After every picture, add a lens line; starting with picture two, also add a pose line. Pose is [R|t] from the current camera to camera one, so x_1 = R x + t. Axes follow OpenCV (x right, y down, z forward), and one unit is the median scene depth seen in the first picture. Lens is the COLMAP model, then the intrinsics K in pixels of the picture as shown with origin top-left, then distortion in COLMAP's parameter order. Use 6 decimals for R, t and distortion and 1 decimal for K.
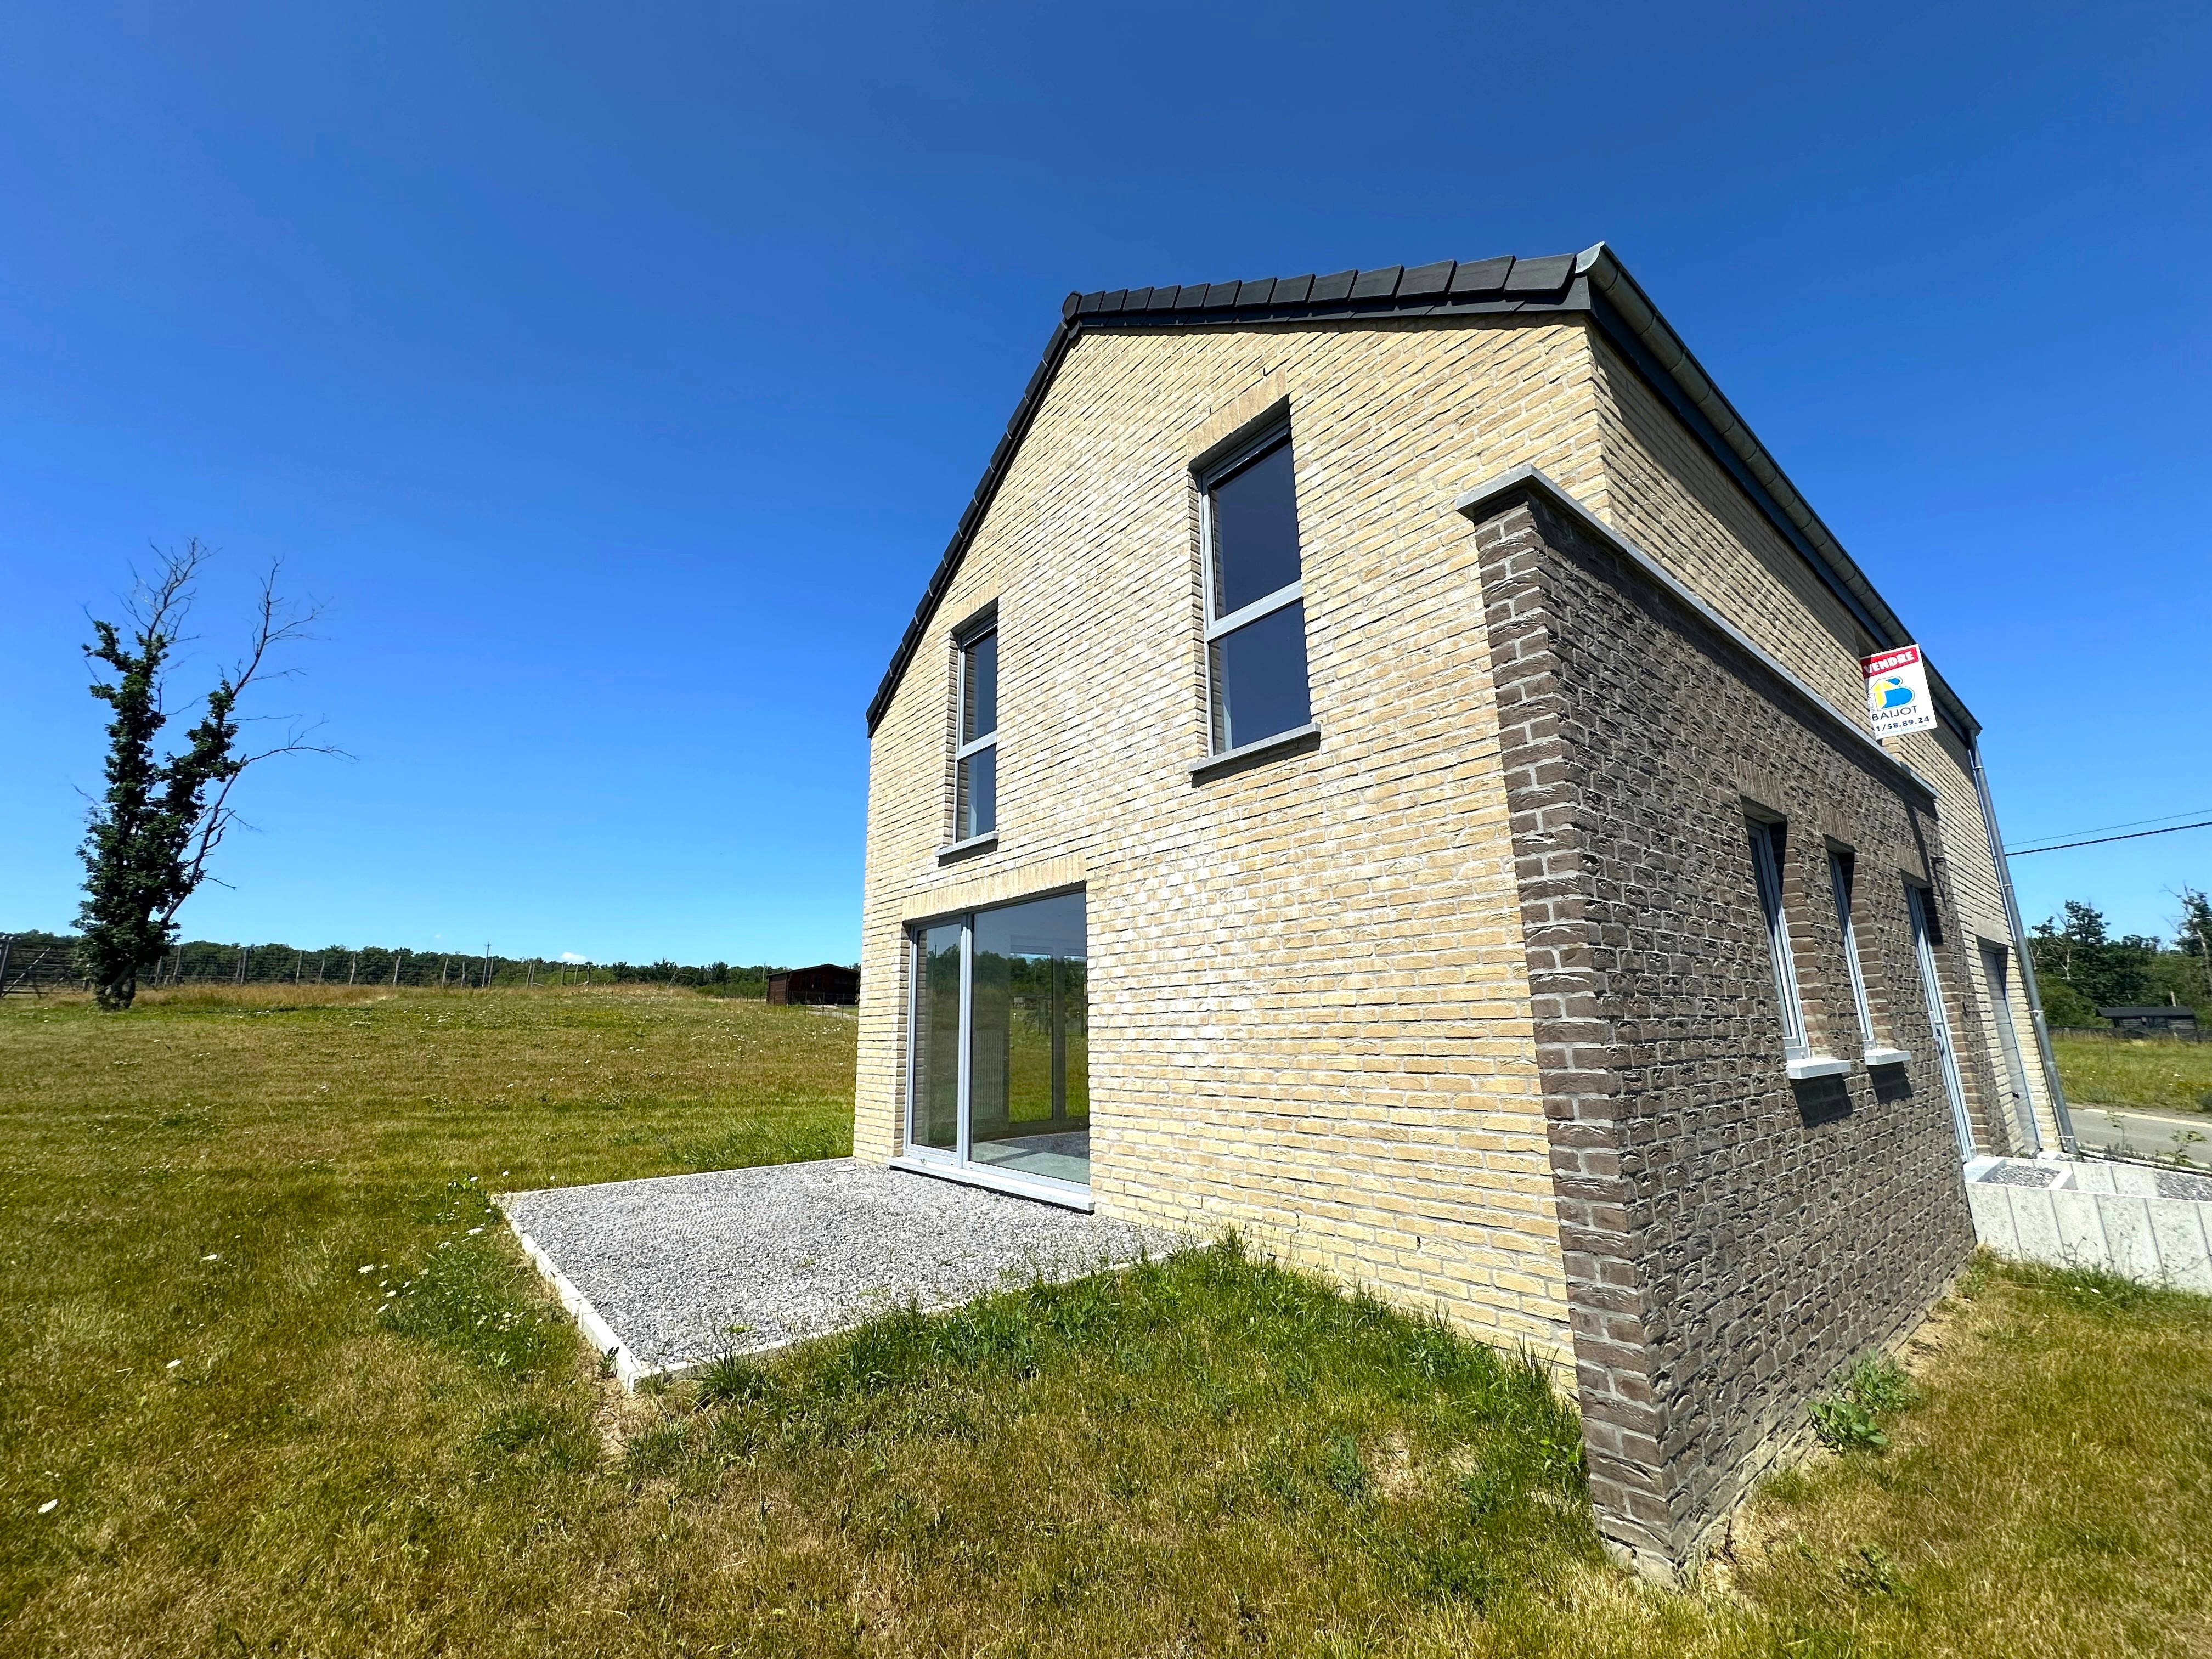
lens RADIAL K [[900.2, 0, 1110.8], [0, 900.2, 843.1], [0, 0, 1]] dist [-0.001703, 0.000278]
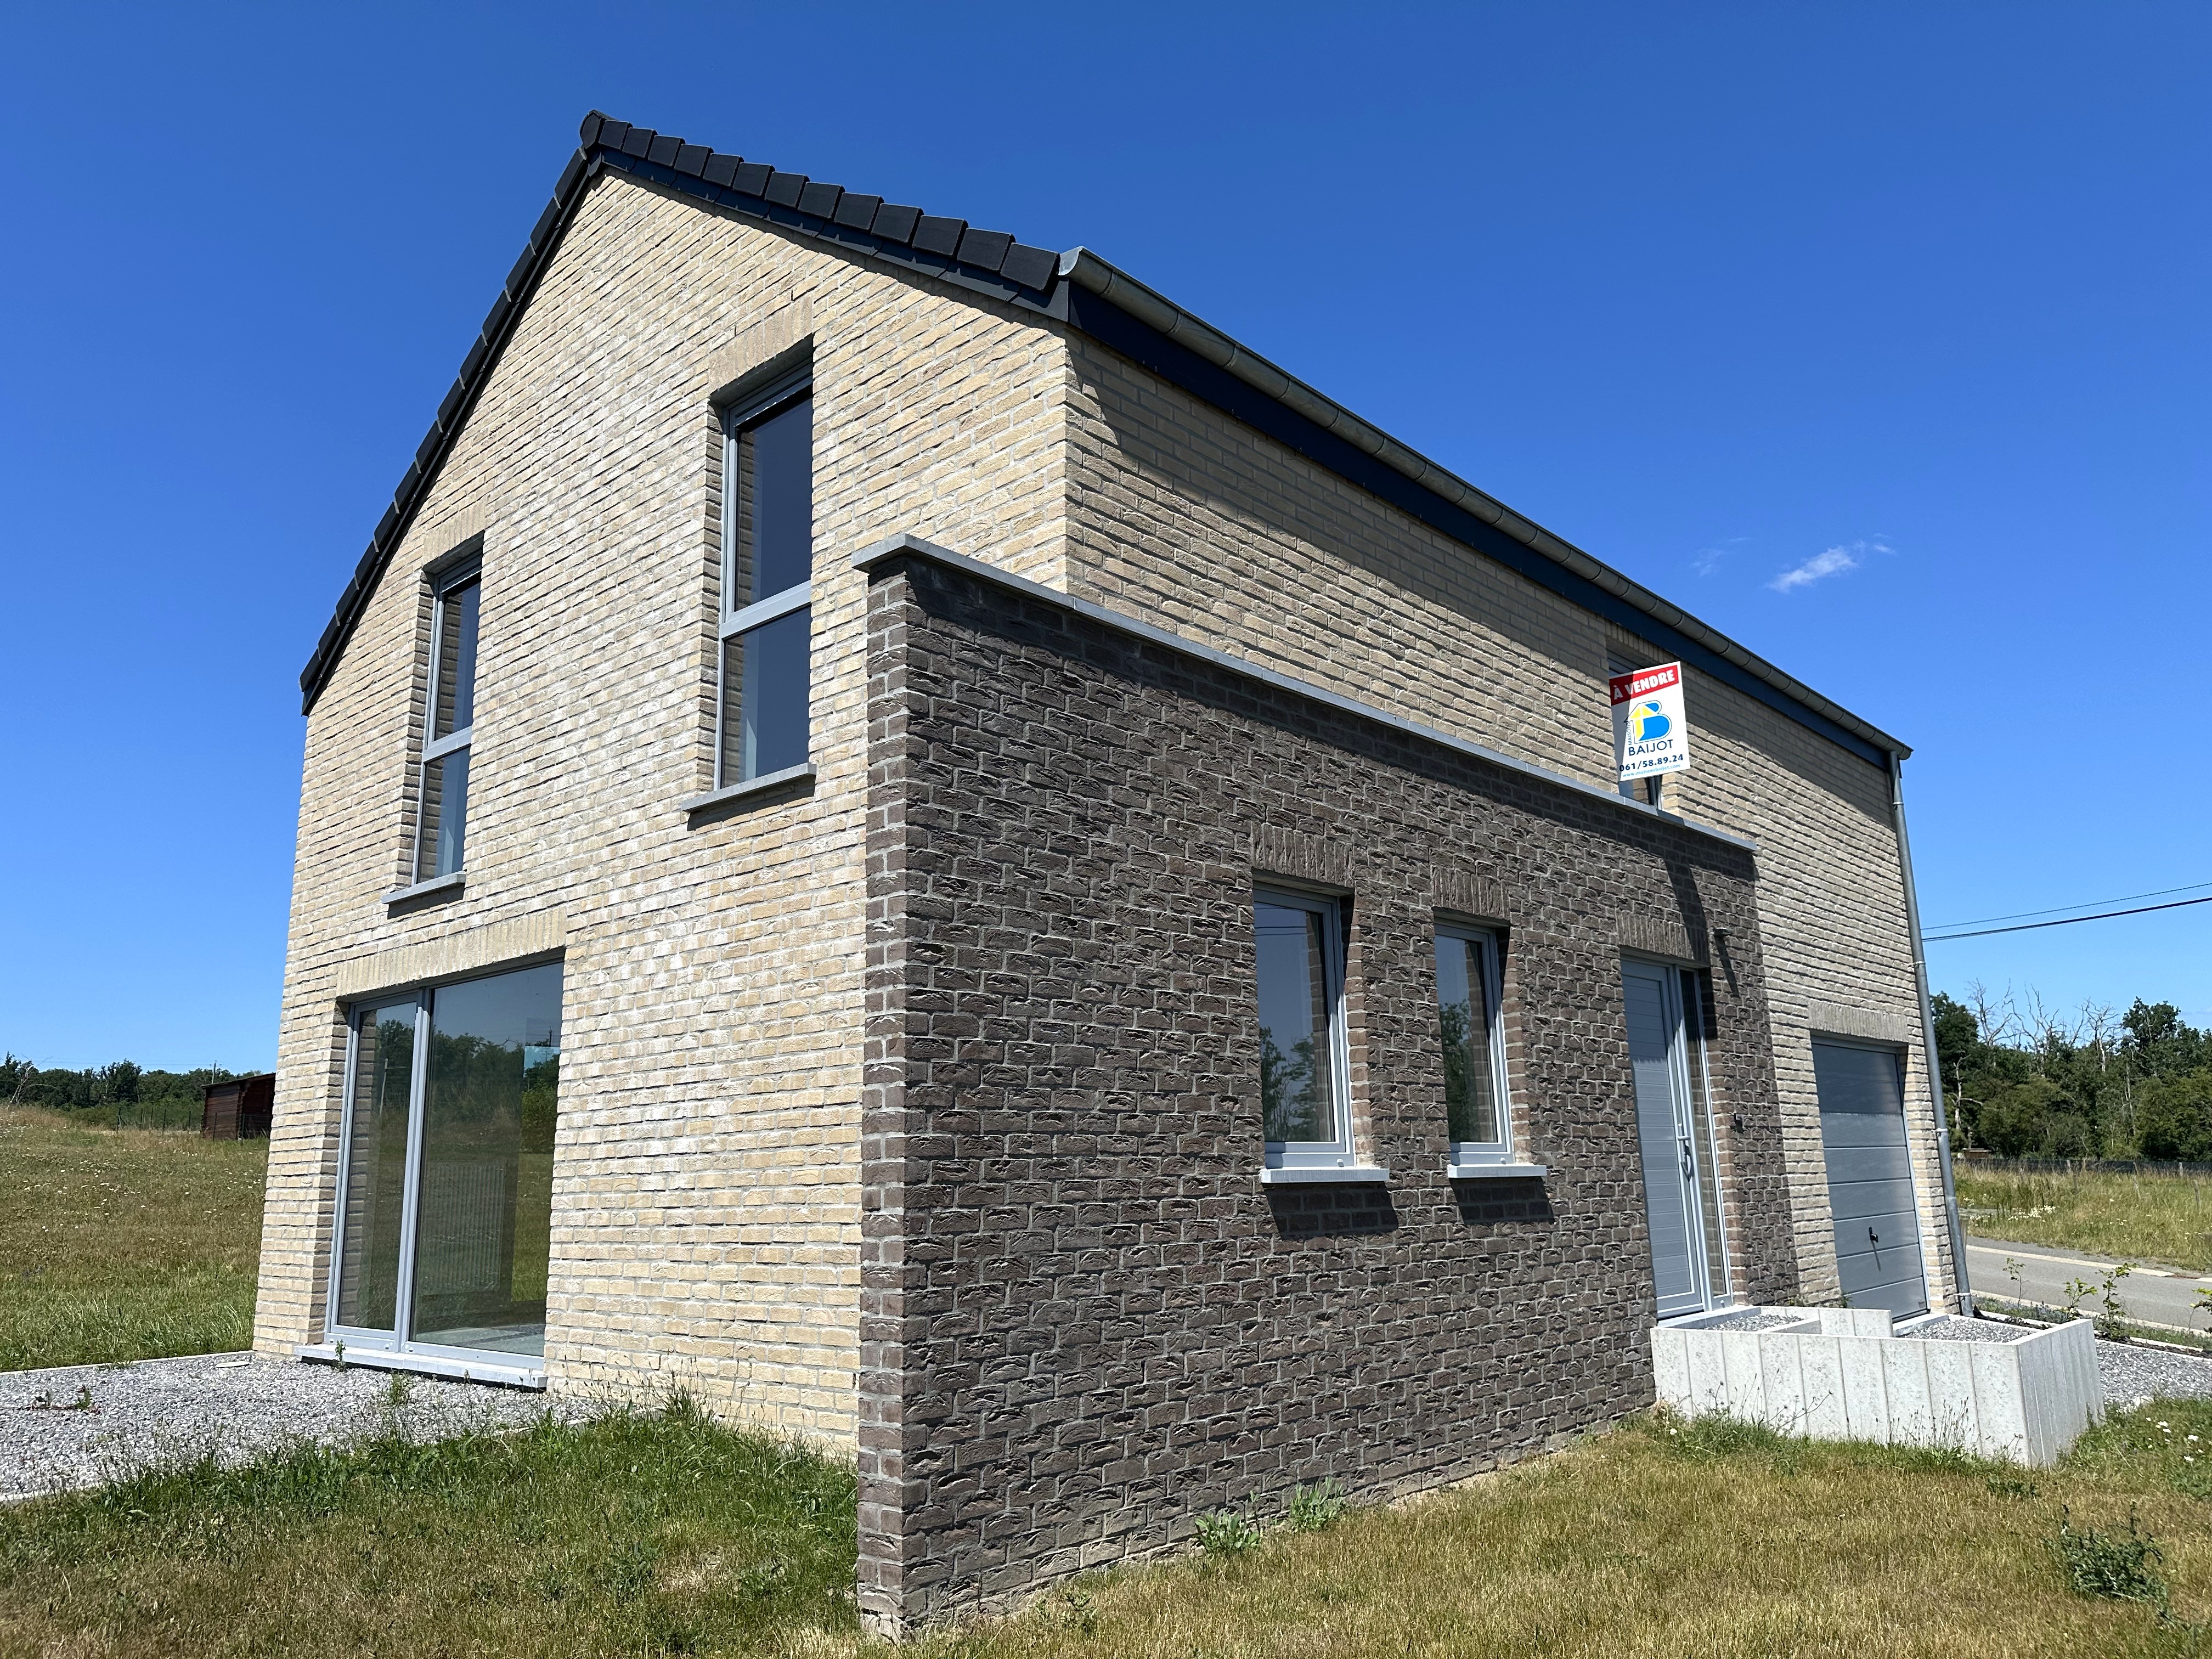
lens RADIAL K [[1551.1, 0, 1109.4], [0, 1551.1, 857.5], [0, 0, 1]] dist [0.181419, -0.382431]
pose [[0.989265, 0.022188, 0.144442, 0.258329], [-0.022318, 0.999751, -0.000721, -0.046070], [-0.144422, -0.002511, 0.989513, -0.392561]]
